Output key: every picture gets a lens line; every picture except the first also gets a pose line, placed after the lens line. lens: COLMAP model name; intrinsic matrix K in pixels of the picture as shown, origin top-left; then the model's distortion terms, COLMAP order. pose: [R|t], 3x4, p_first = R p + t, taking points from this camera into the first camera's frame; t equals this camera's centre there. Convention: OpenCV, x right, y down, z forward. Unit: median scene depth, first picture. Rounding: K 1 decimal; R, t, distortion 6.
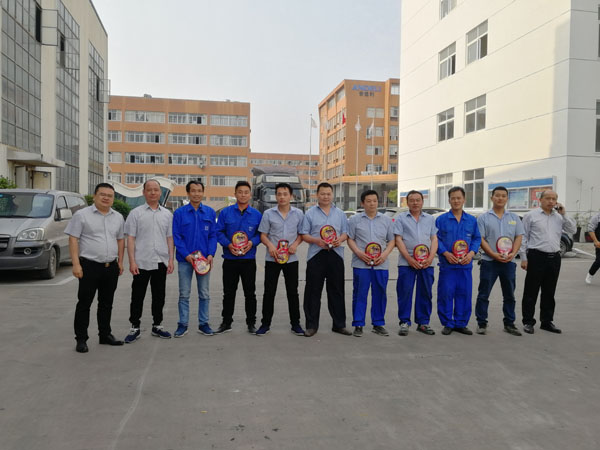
lens RADIAL K [[482.1, 0, 300.3], [0, 482.1, 228.8], [0, 0, 1]] dist [0.010954, -0.016767]
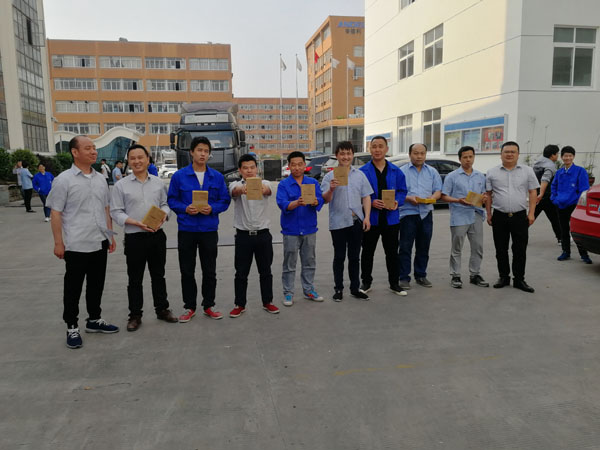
lens RADIAL K [[482.1, 0, 300.3], [0, 482.1, 228.8], [0, 0, 1]] dist [0.010954, -0.016767]
pose [[0.999583, -0.028868, 0.001084, 0.087432], [0.028570, 0.993430, 0.110819, -0.004747], [-0.004276, -0.110741, 0.993840, 0.051705]]
